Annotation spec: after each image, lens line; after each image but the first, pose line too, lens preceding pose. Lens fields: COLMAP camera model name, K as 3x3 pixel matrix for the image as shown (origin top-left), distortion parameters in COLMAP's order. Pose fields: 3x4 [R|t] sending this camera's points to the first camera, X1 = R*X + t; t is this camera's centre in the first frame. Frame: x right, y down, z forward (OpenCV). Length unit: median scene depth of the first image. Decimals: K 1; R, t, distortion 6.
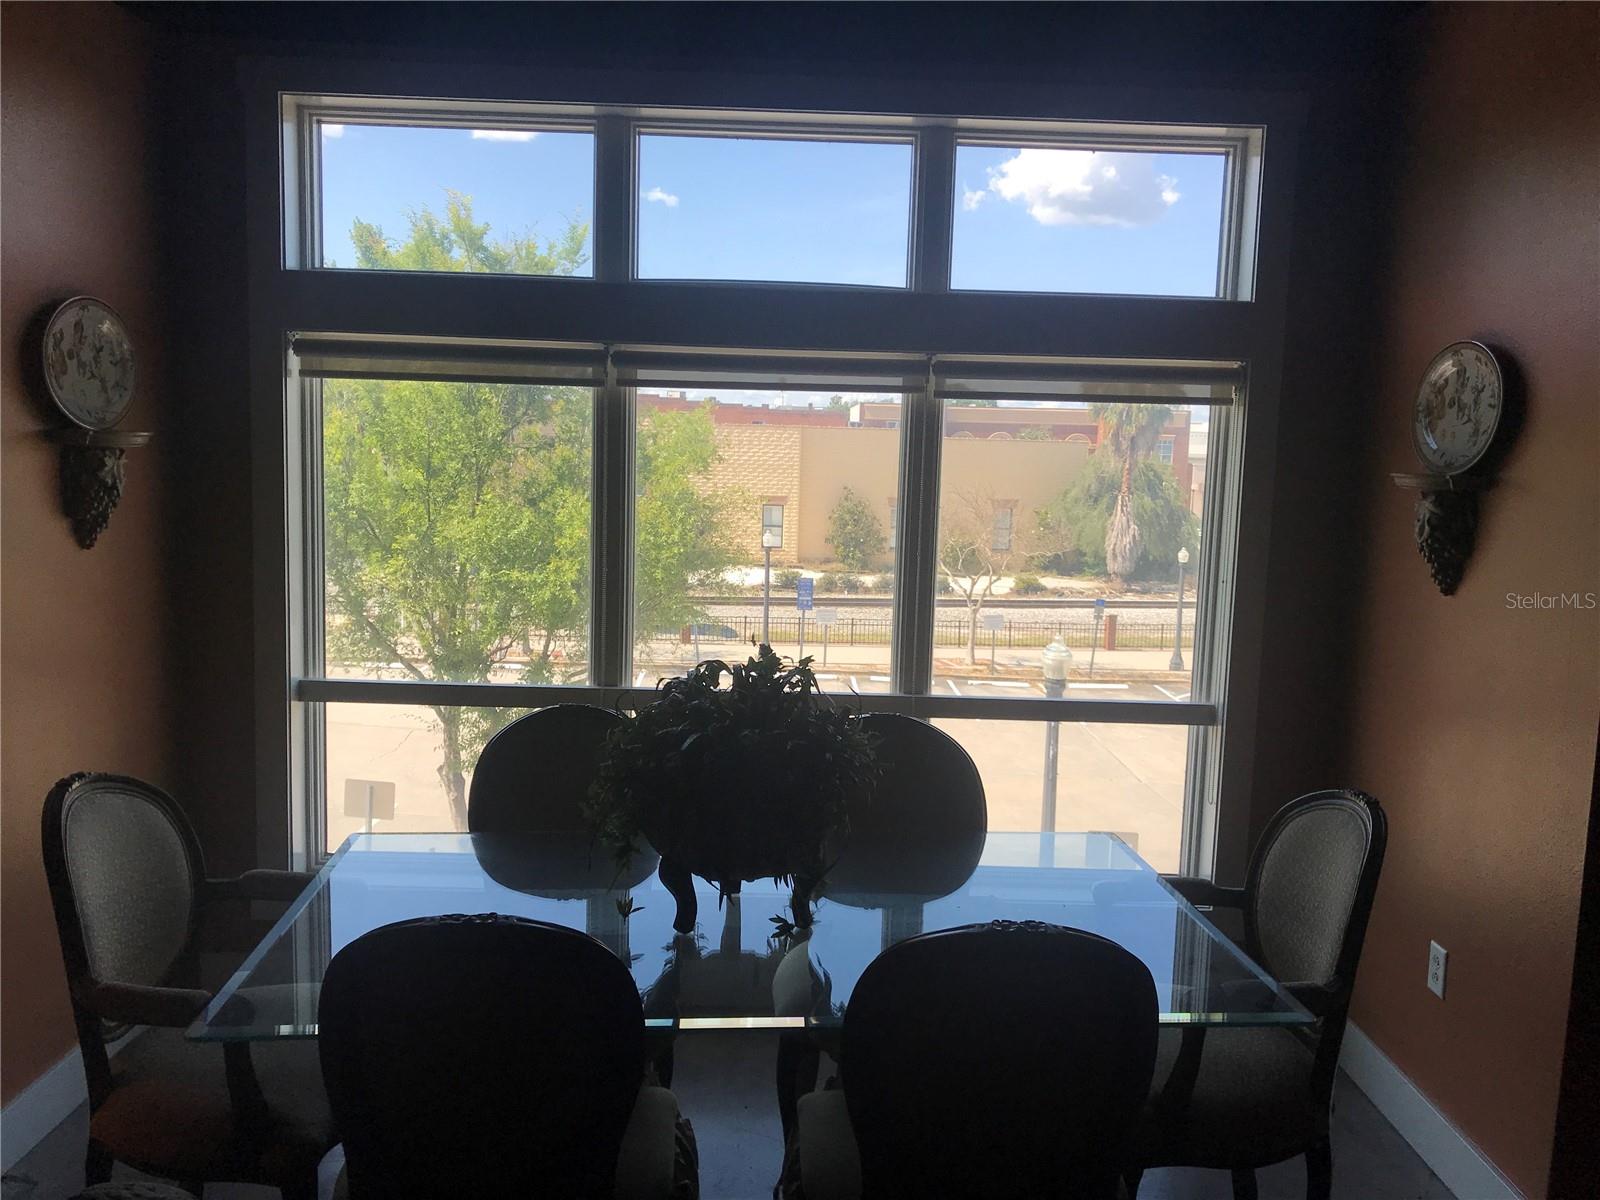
lens RADIAL K [[1284.7, 0, 730.5], [0, 1284.7, 604.1], [0, 0, 1]] dist [0.008493, 0.001176]
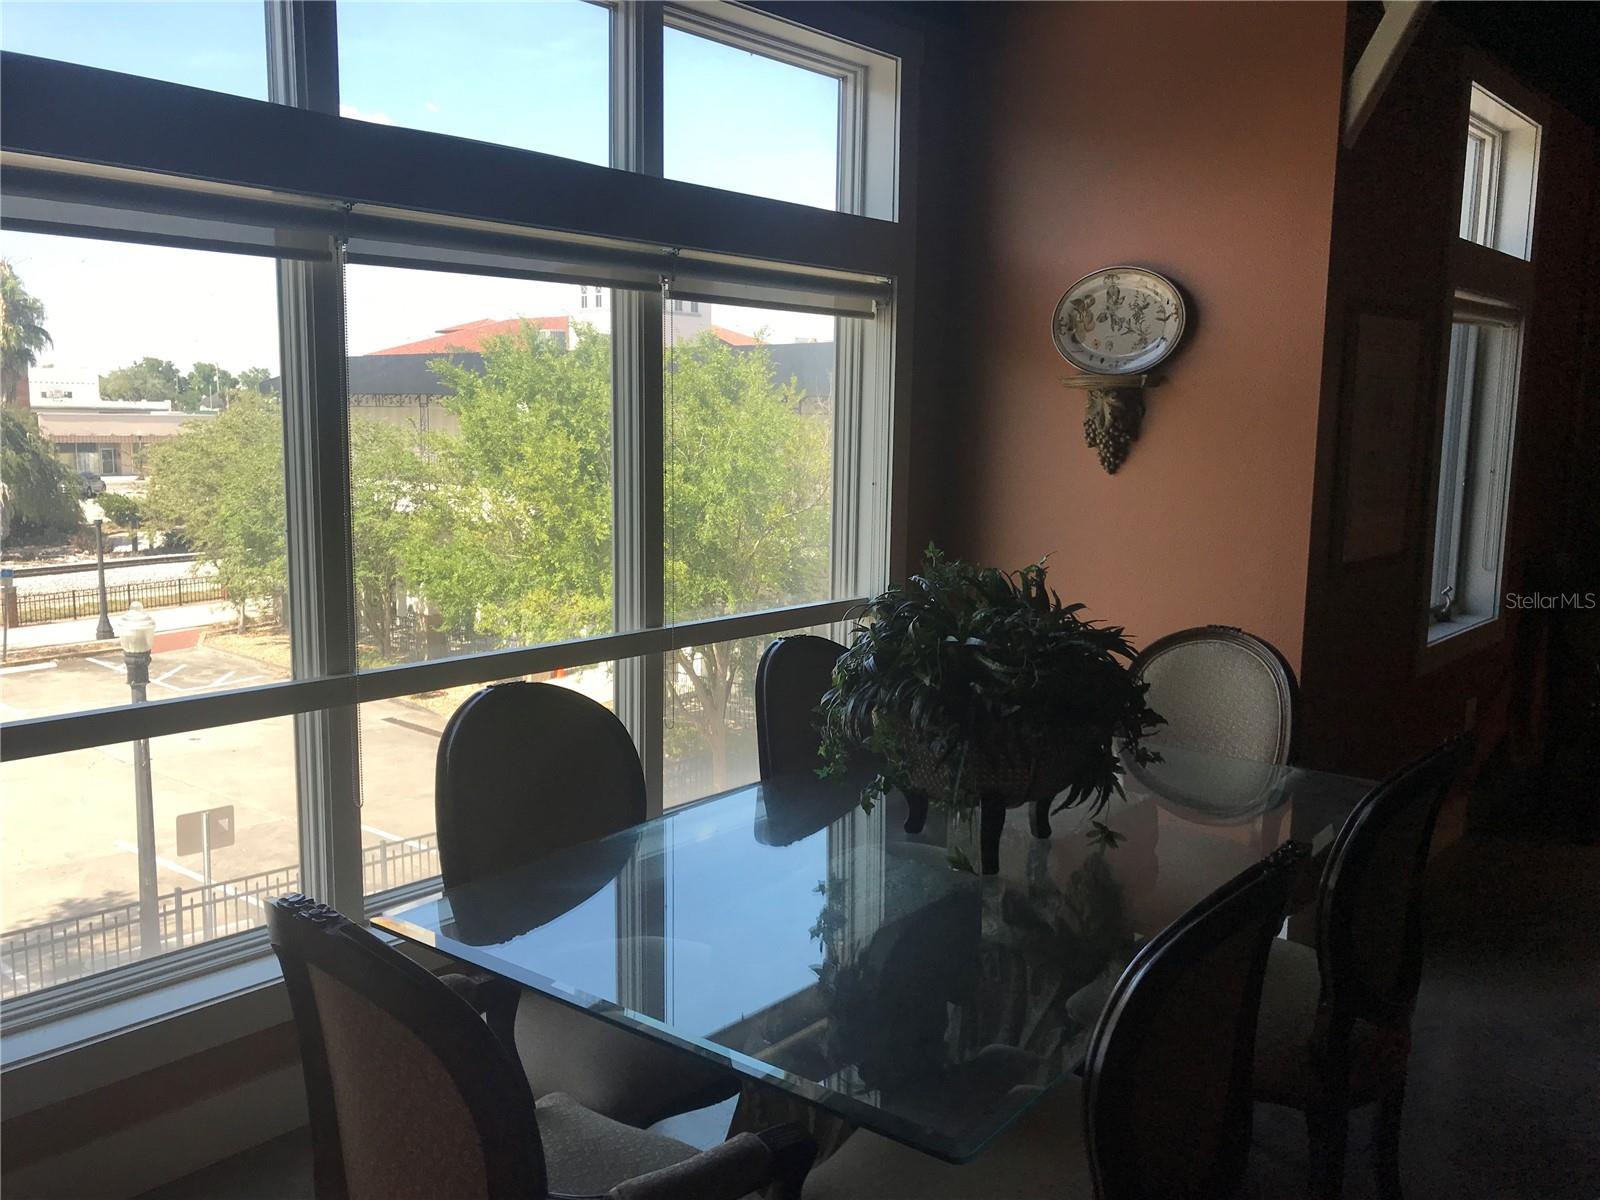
lens RADIAL K [[1315.7, 0, 823.0], [0, 1315.7, 592.9], [0, 0, 1]] dist [0.011886, 0.005341]
pose [[0.659730, -0.122871, 0.741390, -0.556863], [0.099808, 0.992130, 0.075612, -0.016161], [-0.744845, 0.024113, 0.666802, 0.348898]]
